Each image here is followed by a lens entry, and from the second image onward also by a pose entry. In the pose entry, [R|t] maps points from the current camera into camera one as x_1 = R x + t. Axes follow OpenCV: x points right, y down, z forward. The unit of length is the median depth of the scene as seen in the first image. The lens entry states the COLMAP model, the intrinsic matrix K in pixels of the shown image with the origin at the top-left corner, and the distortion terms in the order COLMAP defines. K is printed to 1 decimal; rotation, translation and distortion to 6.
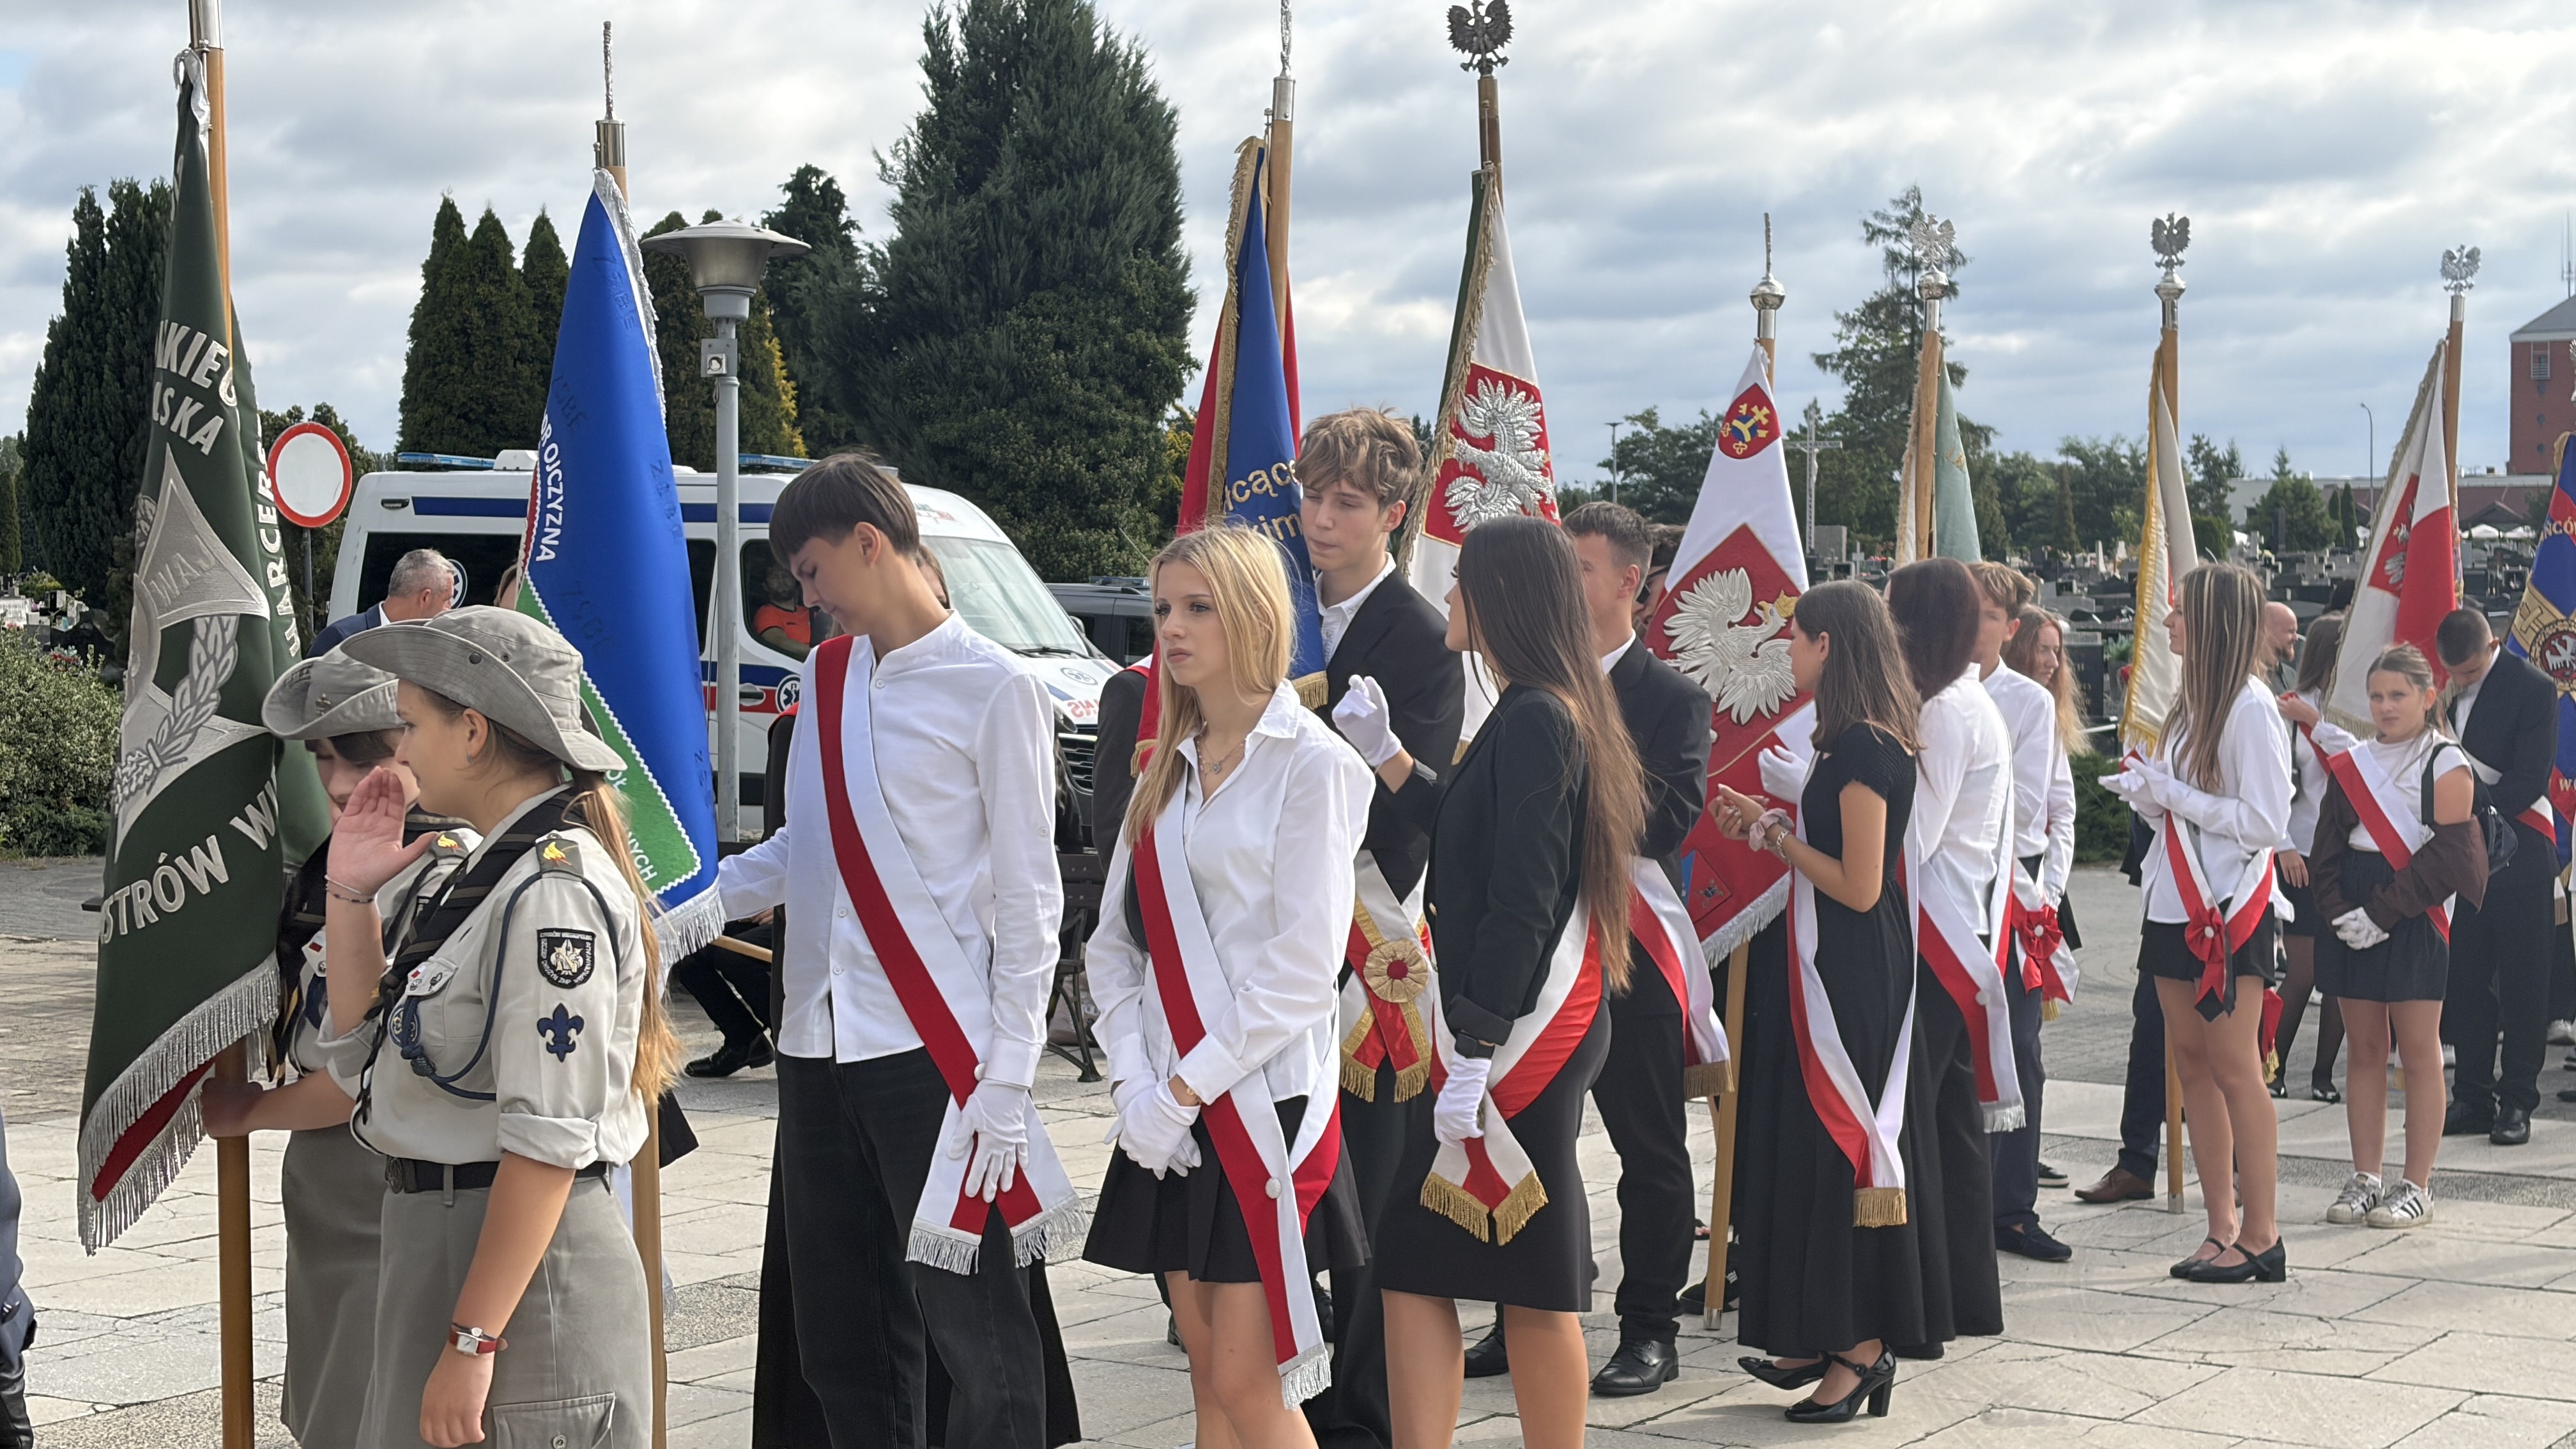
lens RADIAL K [[3756.6, 0, 1284.5], [0, 3756.6, 694.6], [0, 0, 1]] dist [0.121385, 0.000000]
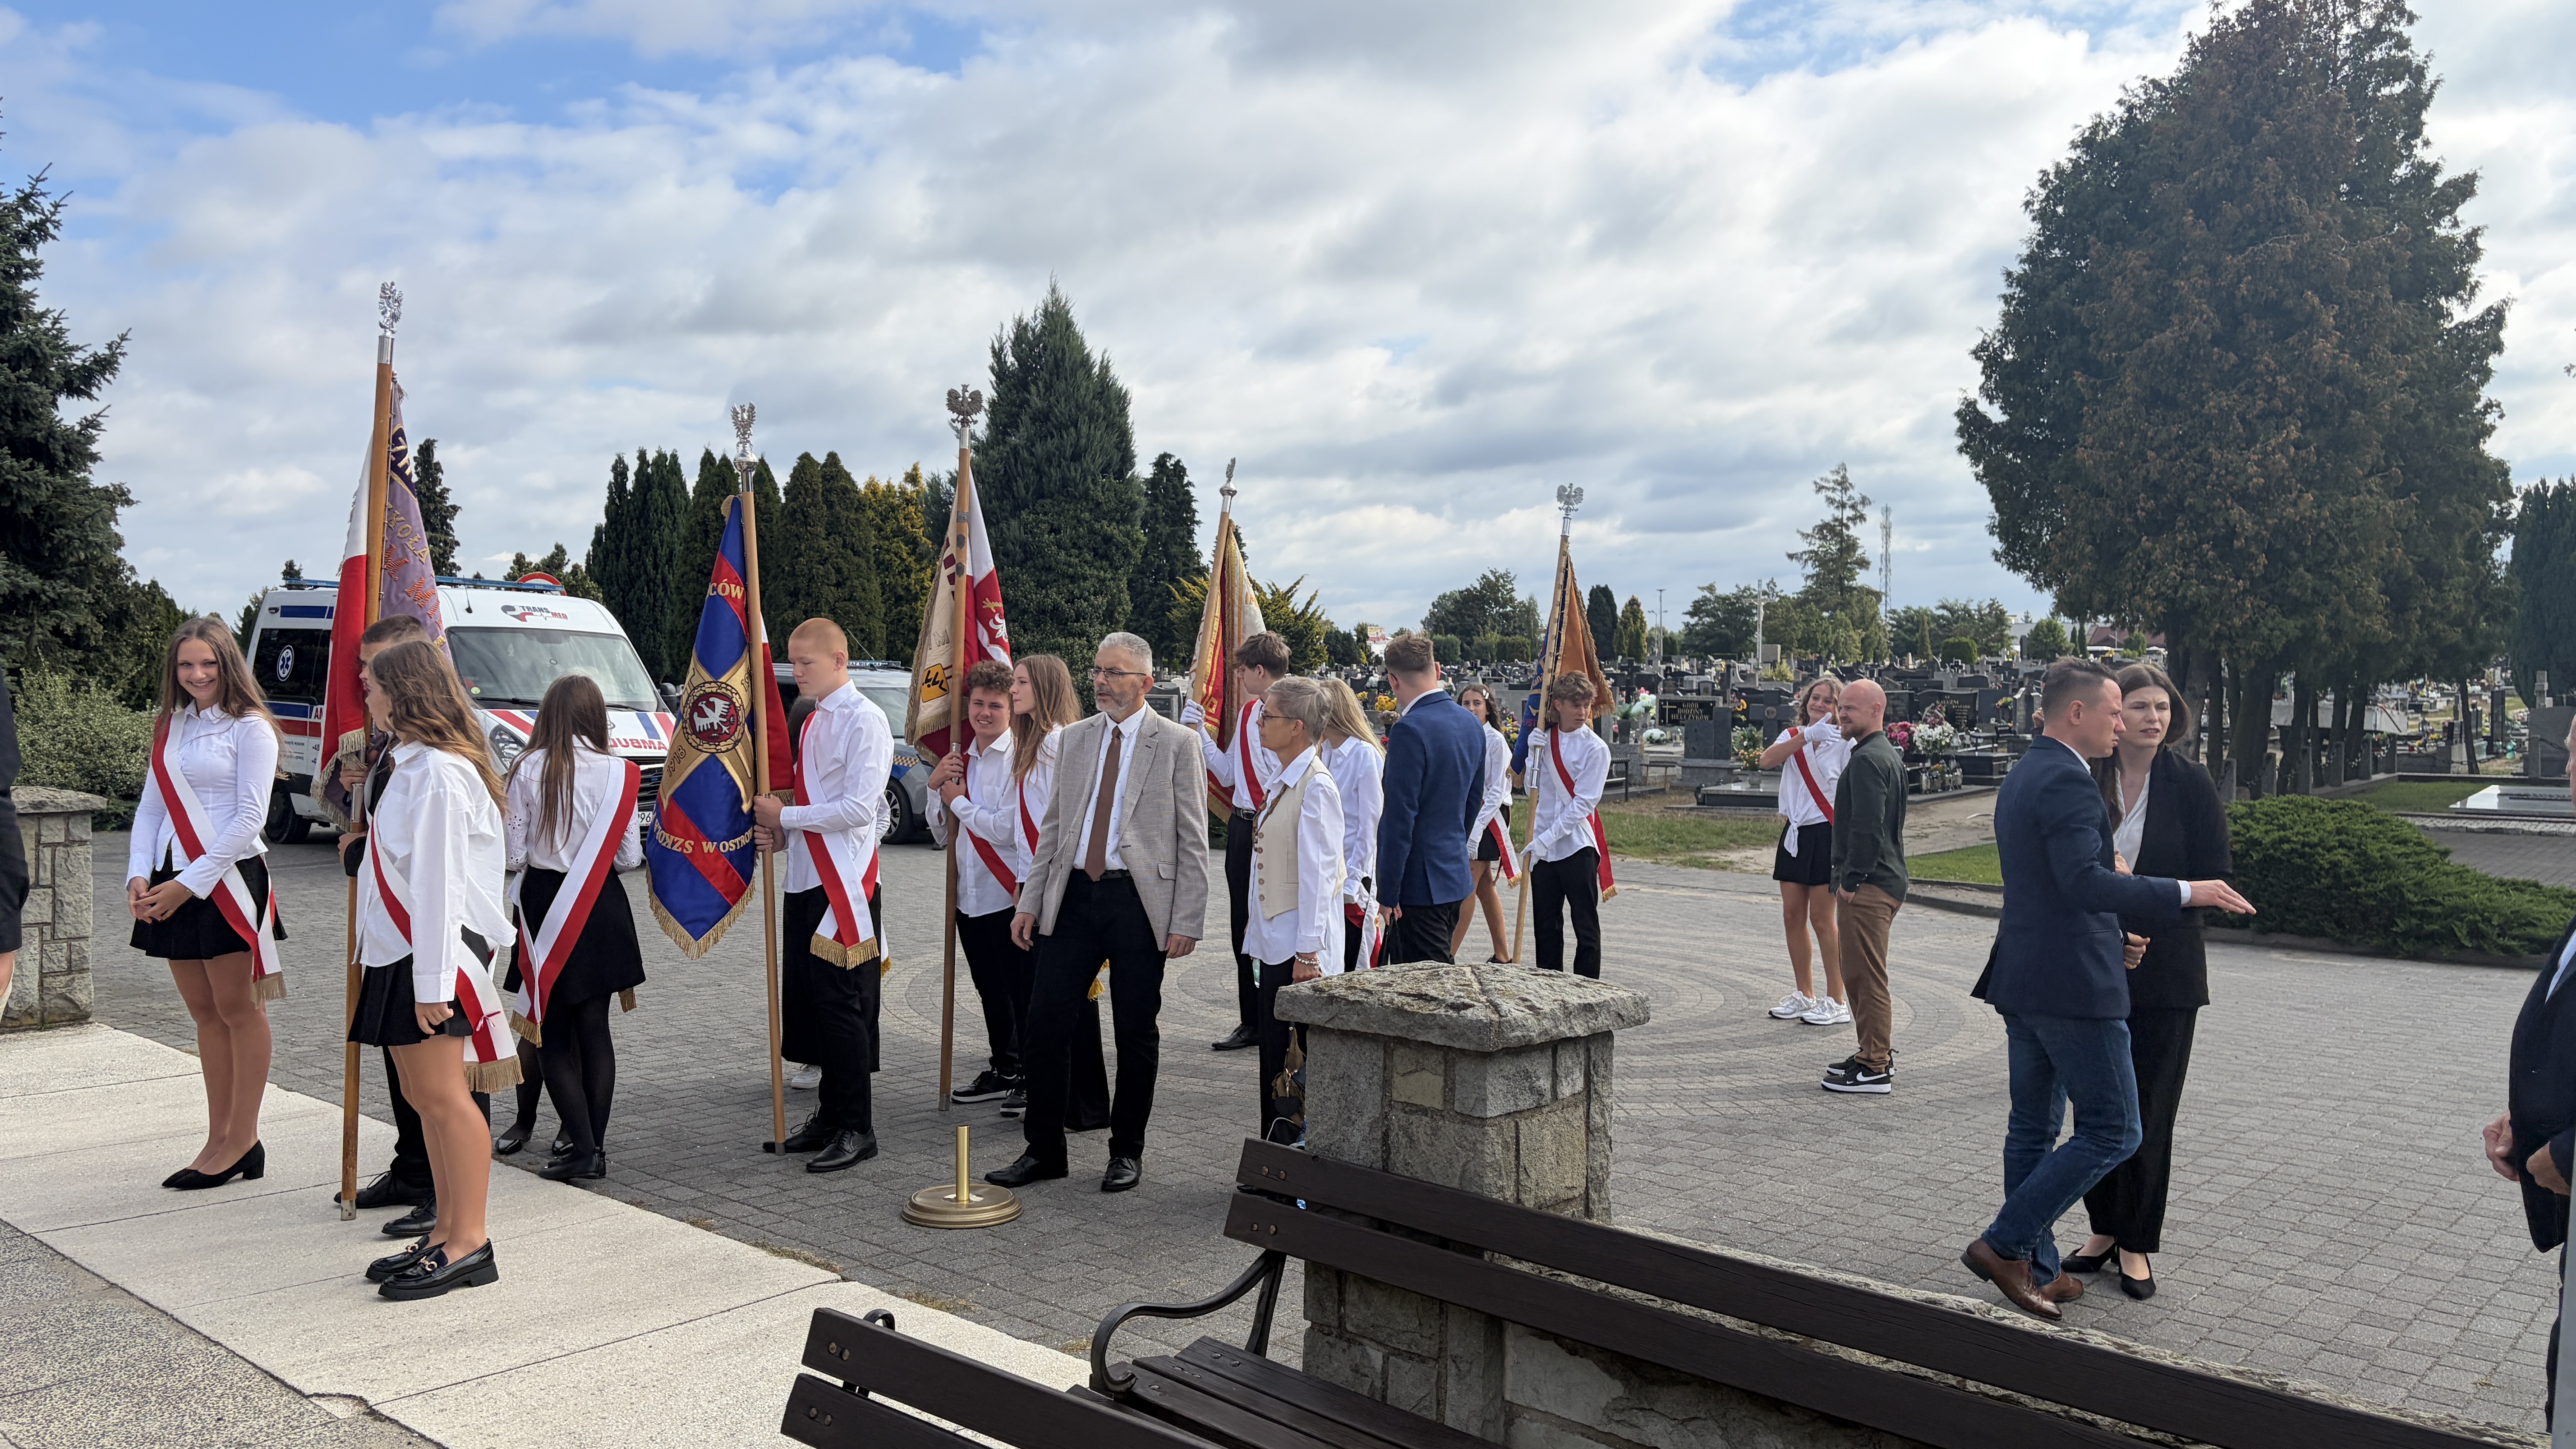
lens RADIAL K [[1888.5, 0, 1223.8], [0, 1888.5, 719.1], [0, 0, 1]] dist [0.035141, -0.001388]
pose [[0.983675, 0.009467, -0.179702, 0.171166], [-0.010654, 0.999927, -0.005645, -0.002593], [0.179636, 0.007467, 0.983705, 0.165731]]
